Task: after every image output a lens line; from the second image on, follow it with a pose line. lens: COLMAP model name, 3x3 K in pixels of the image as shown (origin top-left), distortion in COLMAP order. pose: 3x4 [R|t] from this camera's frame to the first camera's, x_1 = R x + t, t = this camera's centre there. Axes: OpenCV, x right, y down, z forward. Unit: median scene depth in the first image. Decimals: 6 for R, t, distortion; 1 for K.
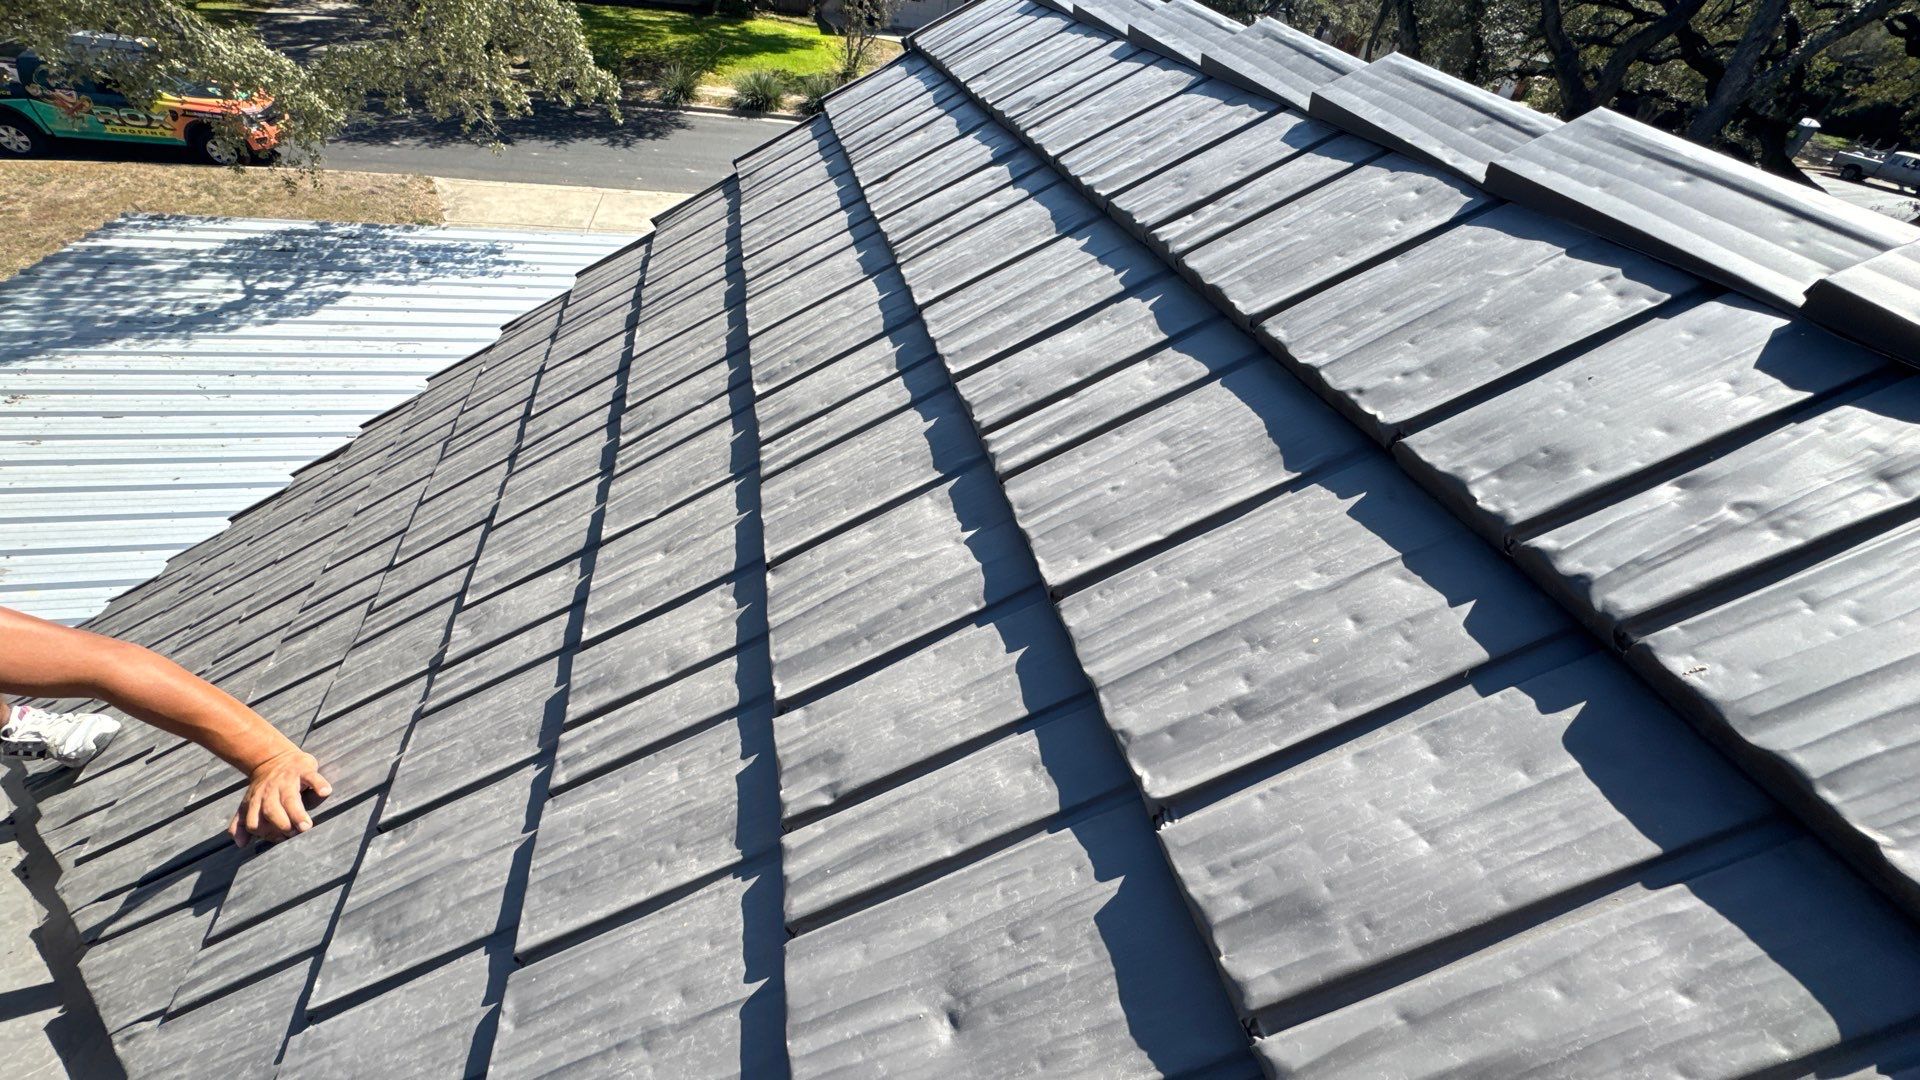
lens RADIAL K [[764.1, 0, 960.0], [0, 764.1, 540.0], [0, 0, 1]] dist [-0.001410, -0.000030]
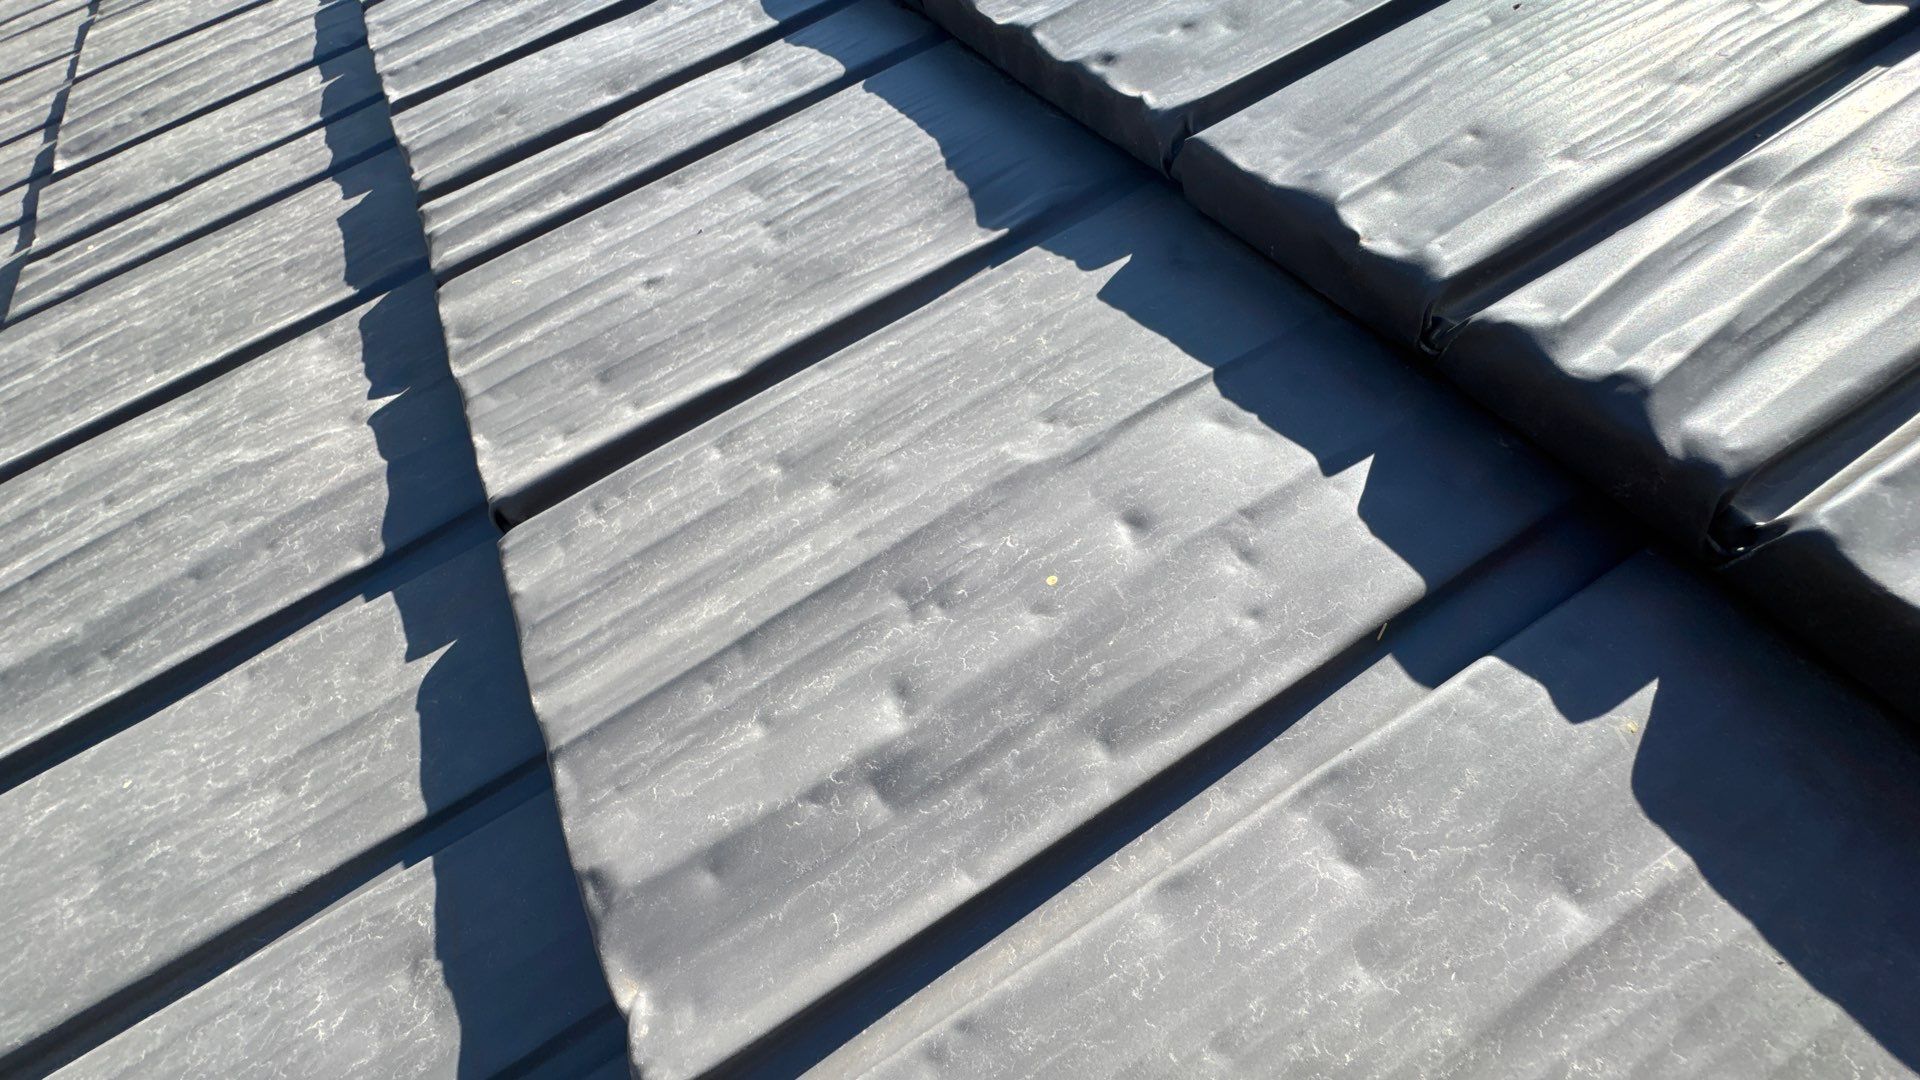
lens RADIAL K [[780.1, 0, 960.0], [0, 780.1, 540.0], [0, 0, 1]] dist [-0.001912, -0.000152]
pose [[0.943872, -0.102723, 0.313933, 0.242761], [0.061151, 0.988327, 0.139536, 0.039631], [-0.324602, -0.112506, 0.939136, 0.523615]]
